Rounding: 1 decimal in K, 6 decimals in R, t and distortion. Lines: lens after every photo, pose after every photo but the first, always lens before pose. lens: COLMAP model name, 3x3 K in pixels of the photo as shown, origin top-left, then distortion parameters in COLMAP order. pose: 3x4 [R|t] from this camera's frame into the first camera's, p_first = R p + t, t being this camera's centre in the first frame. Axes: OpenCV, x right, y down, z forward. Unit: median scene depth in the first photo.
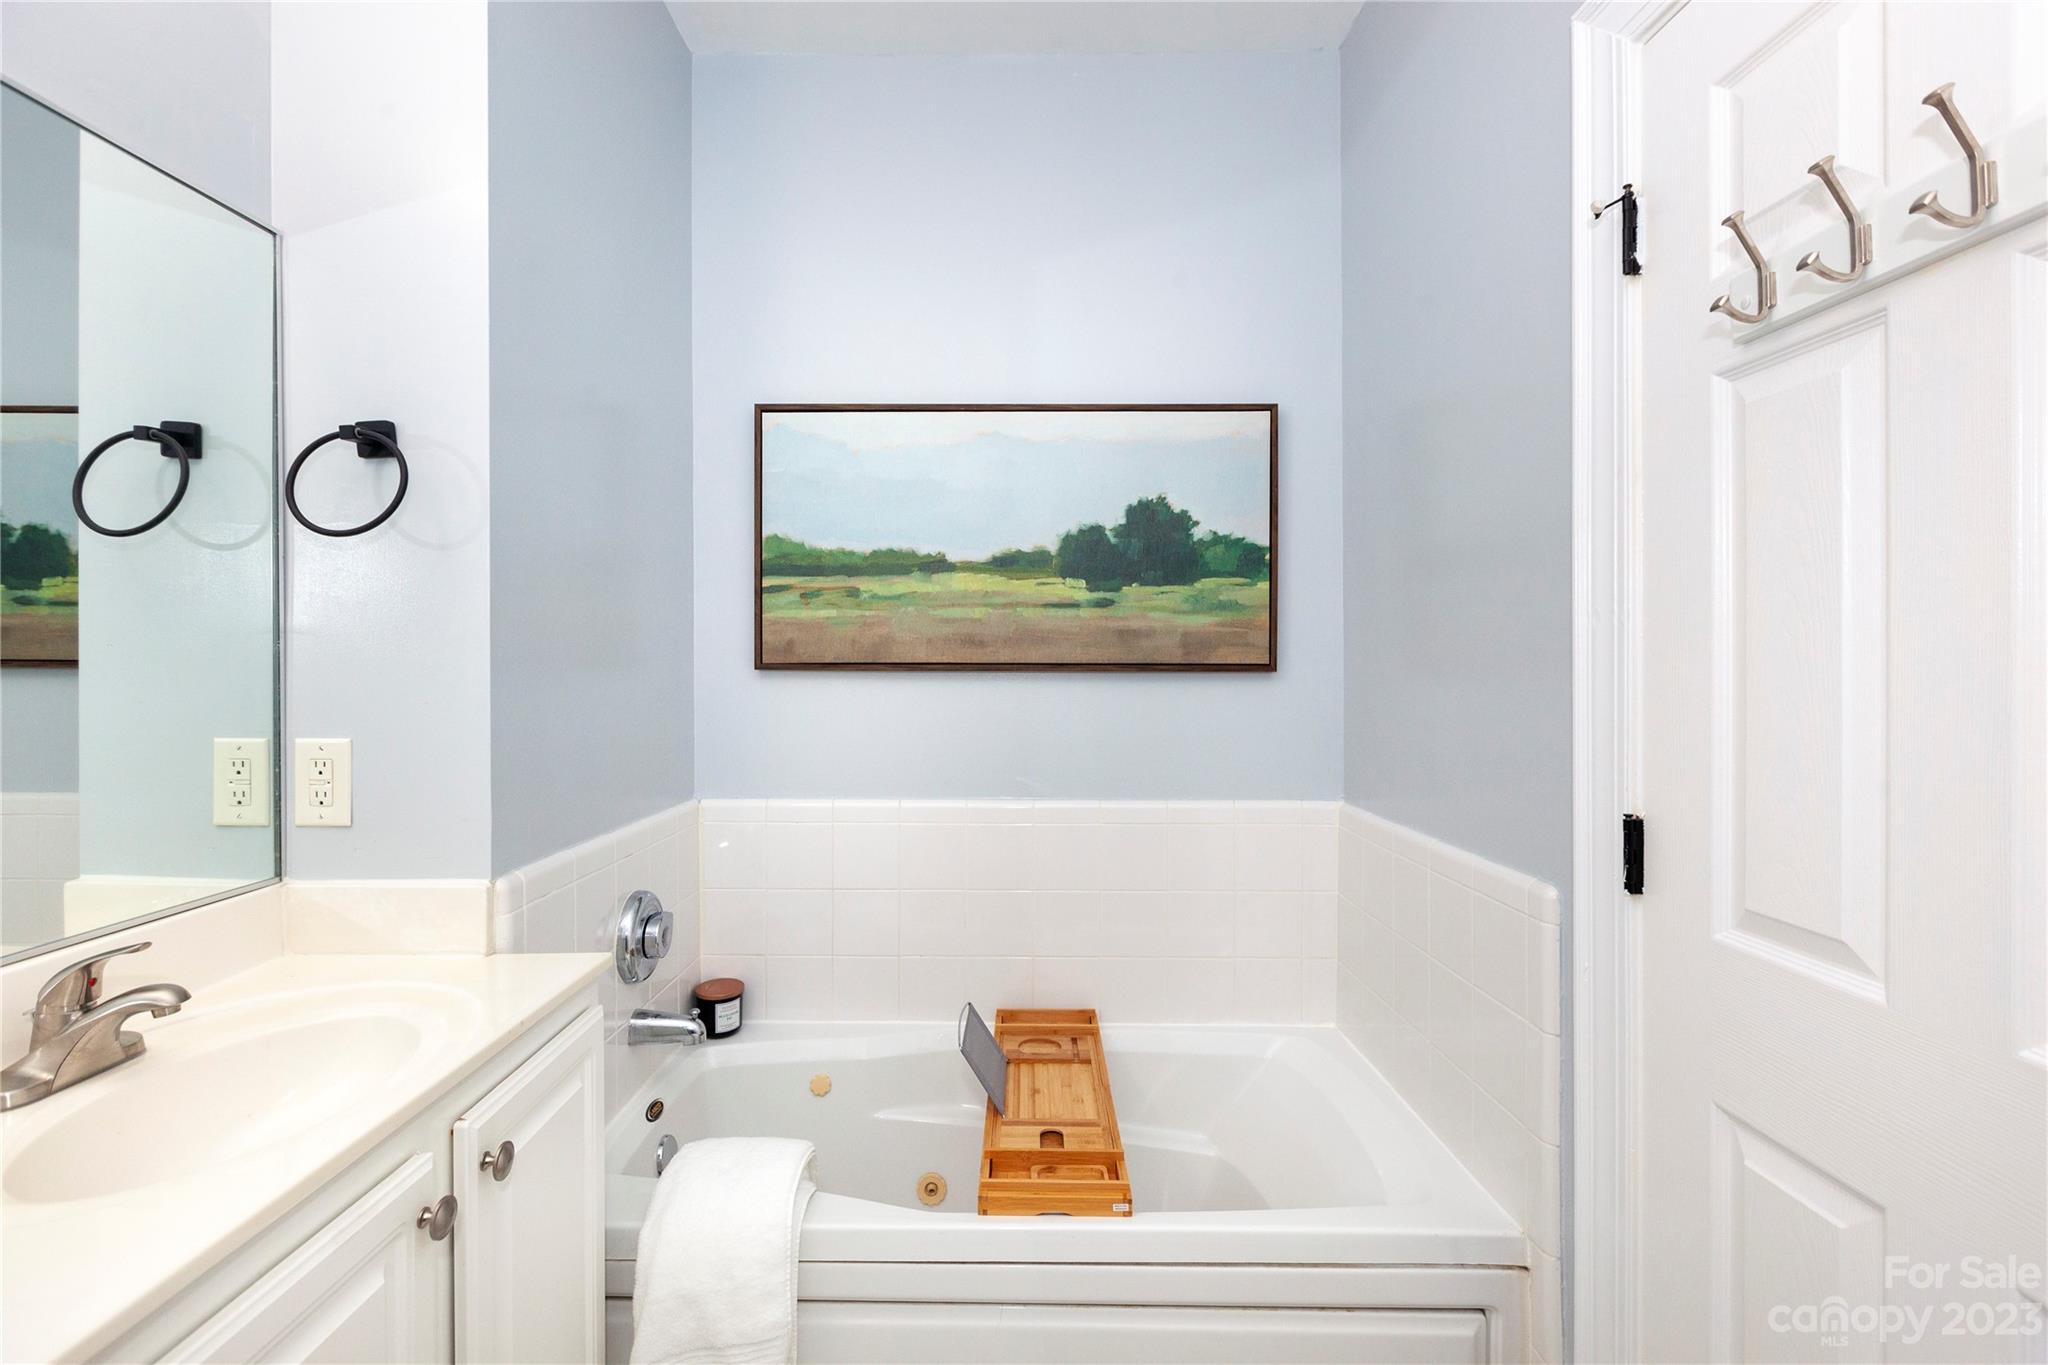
lens RADIAL K [[953.9, 0, 1013.7], [0, 953.9, 665.2], [0, 0, 1]] dist [-0.002028, -0.000685]
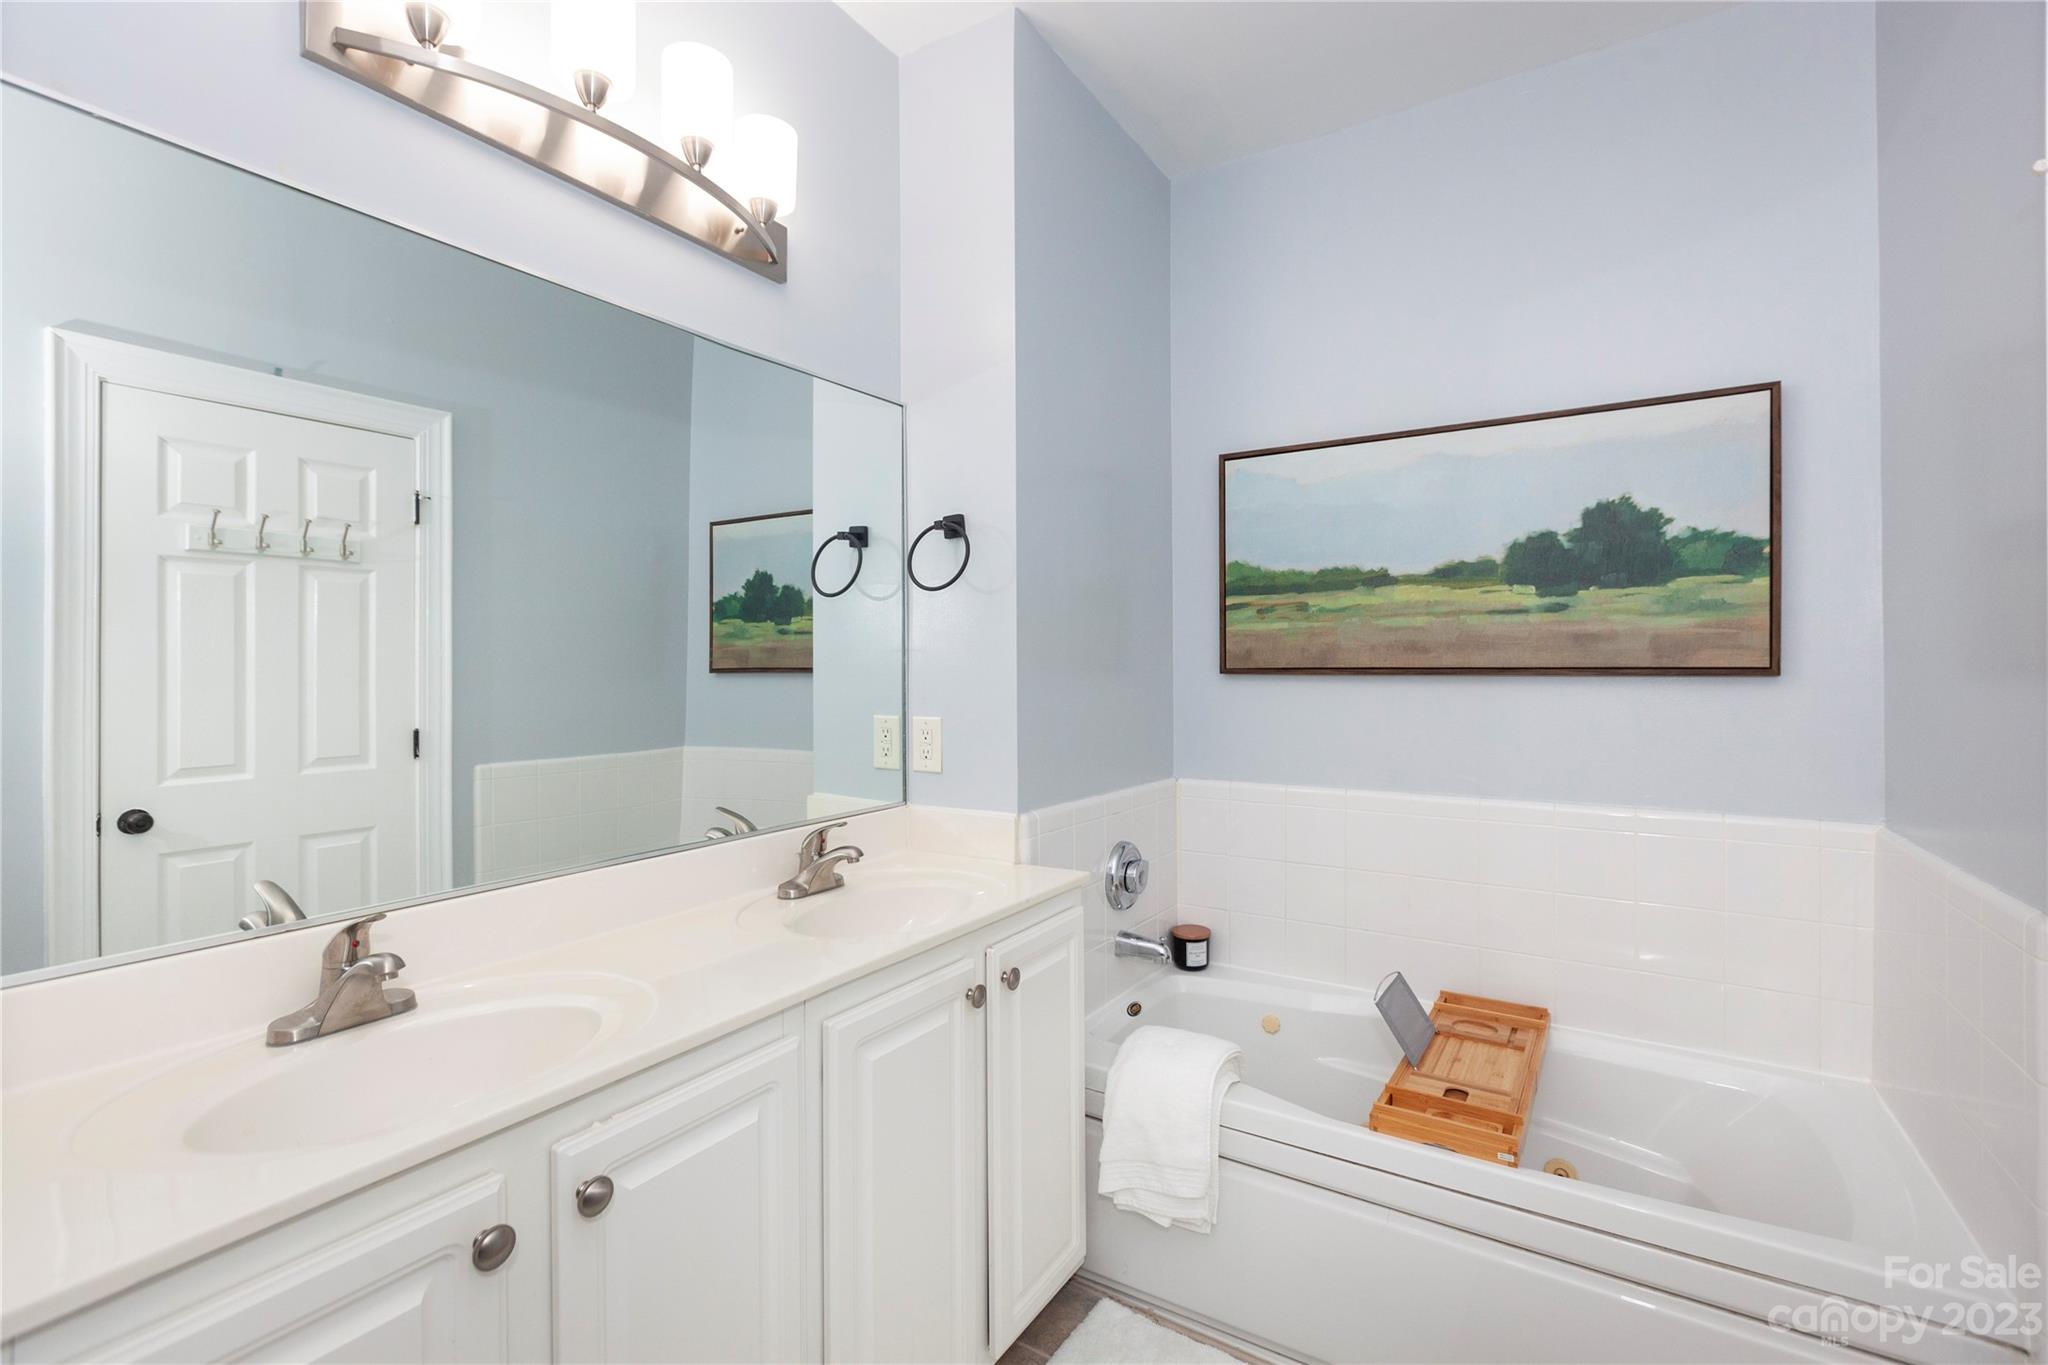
lens RADIAL K [[923.9, 0, 1008.0], [0, 923.9, 661.7], [0, 0, 1]] dist [0.001698, 0.000169]
pose [[0.850097, -0.007243, -0.526577, 0.124776], [0.002582, 0.999951, -0.009586, -0.000193], [0.526620, 0.006790, 0.850074, -0.148199]]
